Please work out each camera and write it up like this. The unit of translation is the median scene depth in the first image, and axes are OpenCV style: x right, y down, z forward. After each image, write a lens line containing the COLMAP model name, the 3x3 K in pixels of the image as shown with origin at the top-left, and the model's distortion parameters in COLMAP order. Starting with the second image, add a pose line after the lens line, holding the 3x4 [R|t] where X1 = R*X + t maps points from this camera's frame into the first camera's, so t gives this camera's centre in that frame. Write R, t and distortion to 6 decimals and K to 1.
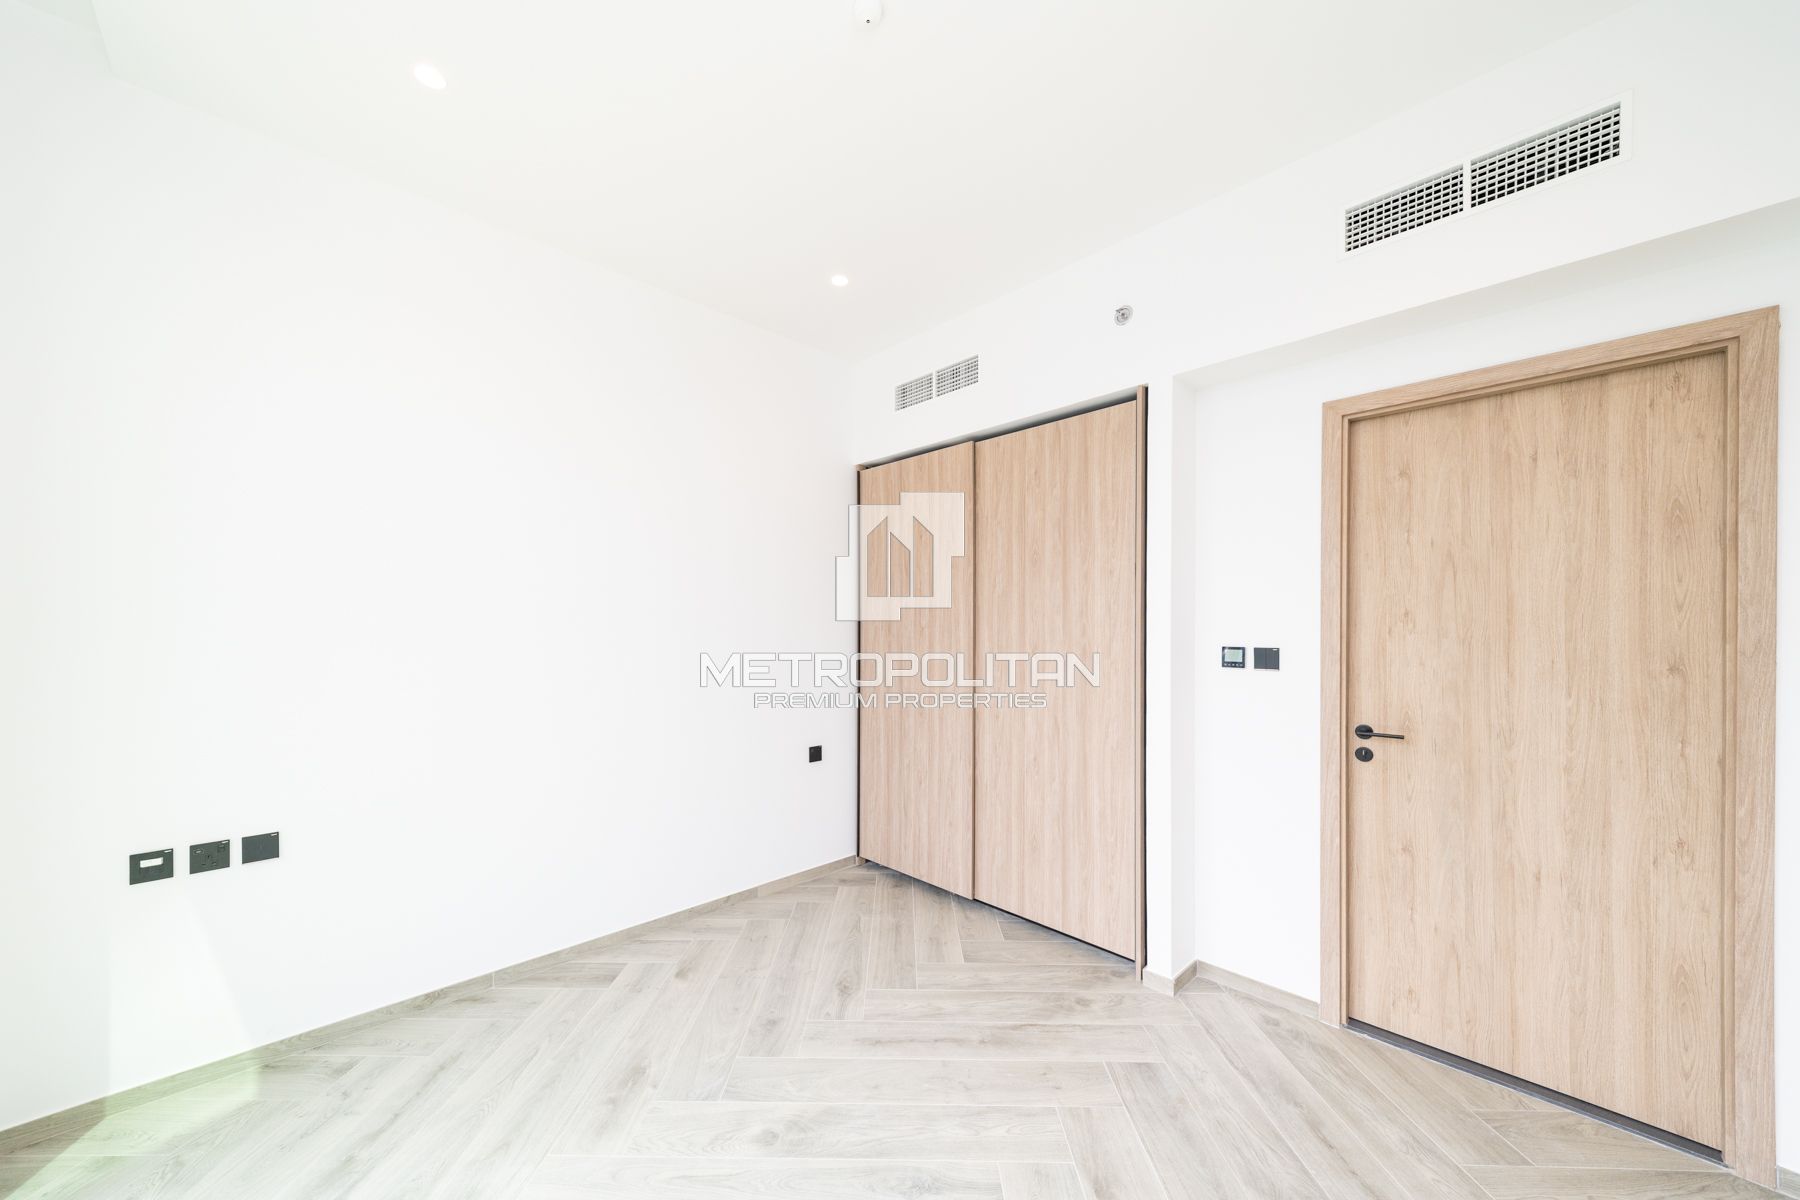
lens RADIAL K [[590.7, 0, 903.8], [0, 590.7, 645.1], [0, 0, 1]] dist [0.000835, -0.000081]
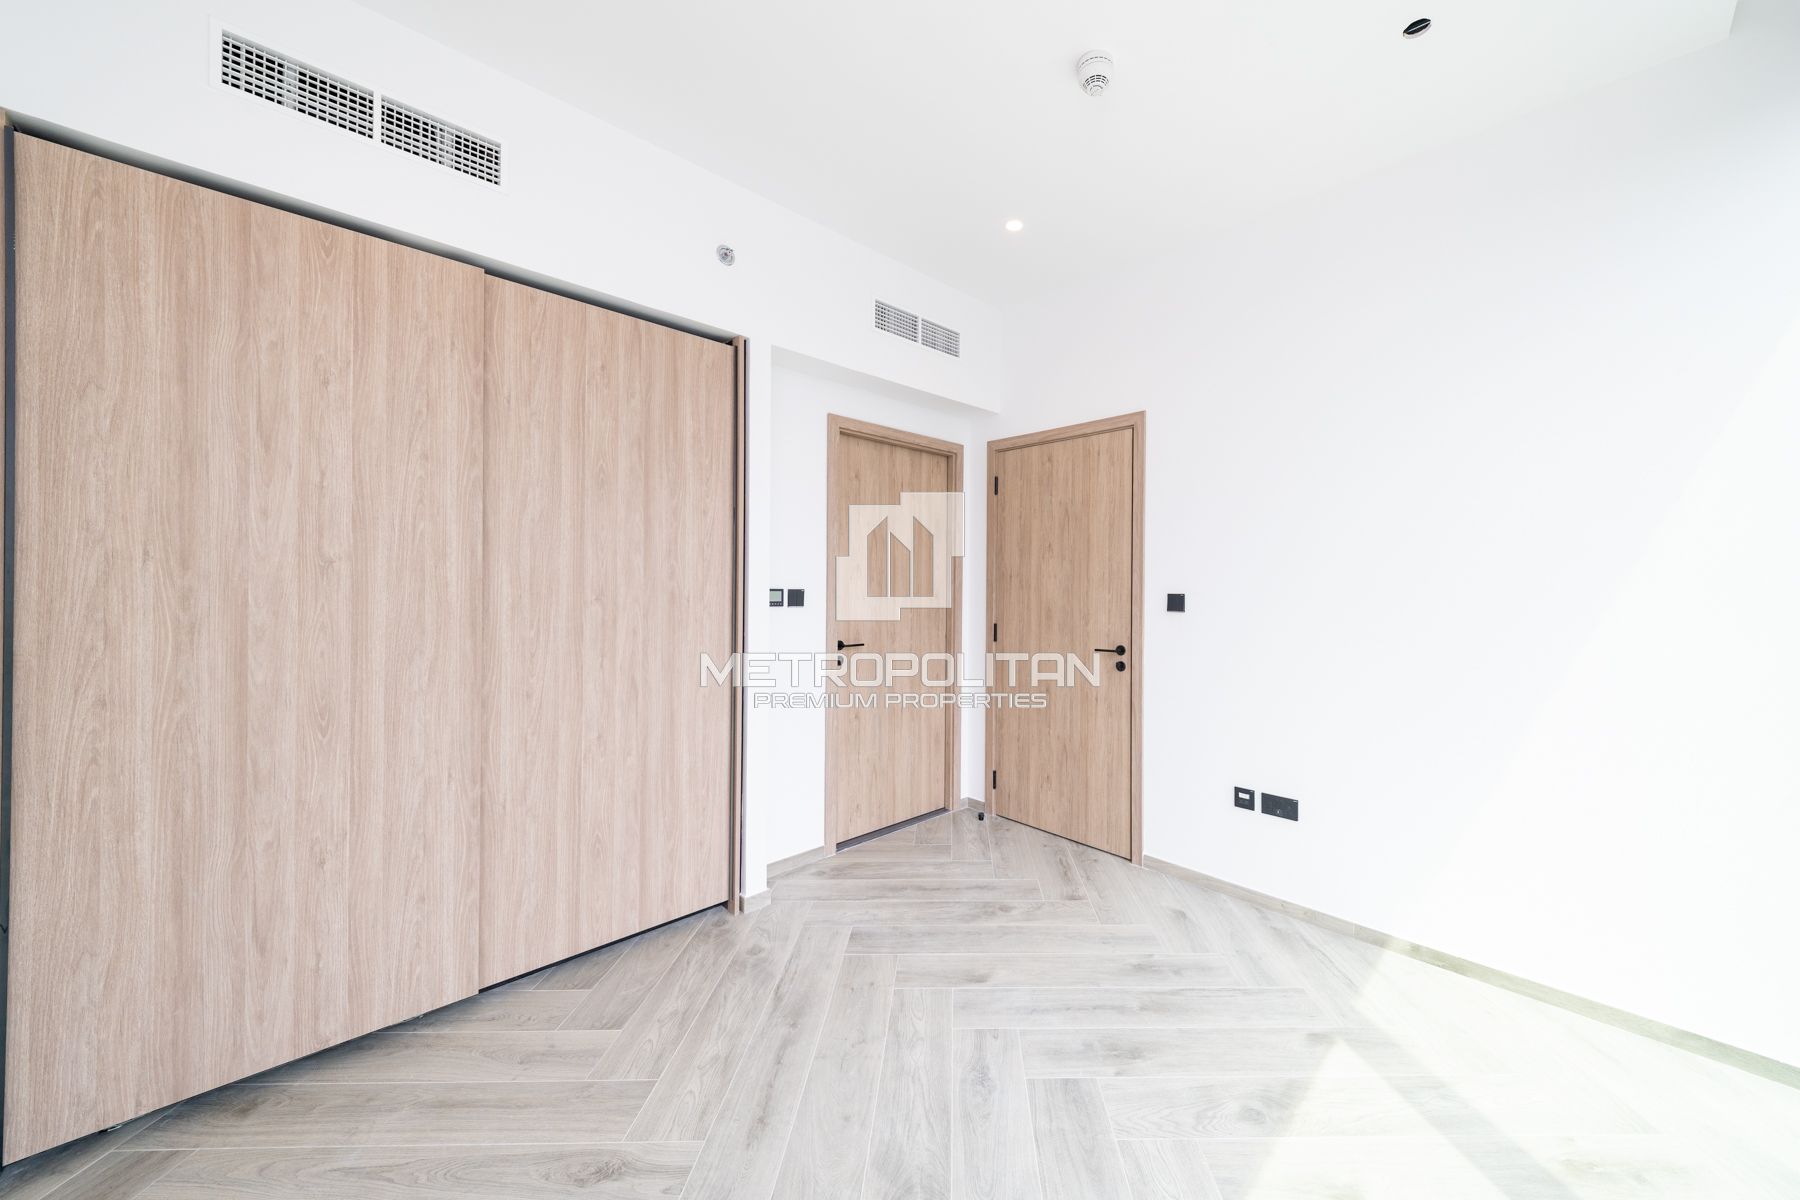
lens RADIAL K [[640.1, 0, 906.4], [0, 640.1, 602.3], [0, 0, 1]] dist [-0.000602, -0.000182]
pose [[0.061110, -0.025403, 0.997808, -0.633047], [0.016870, 0.999560, 0.024415, 0.002532], [-0.997988, 0.015341, 0.061512, 0.586066]]
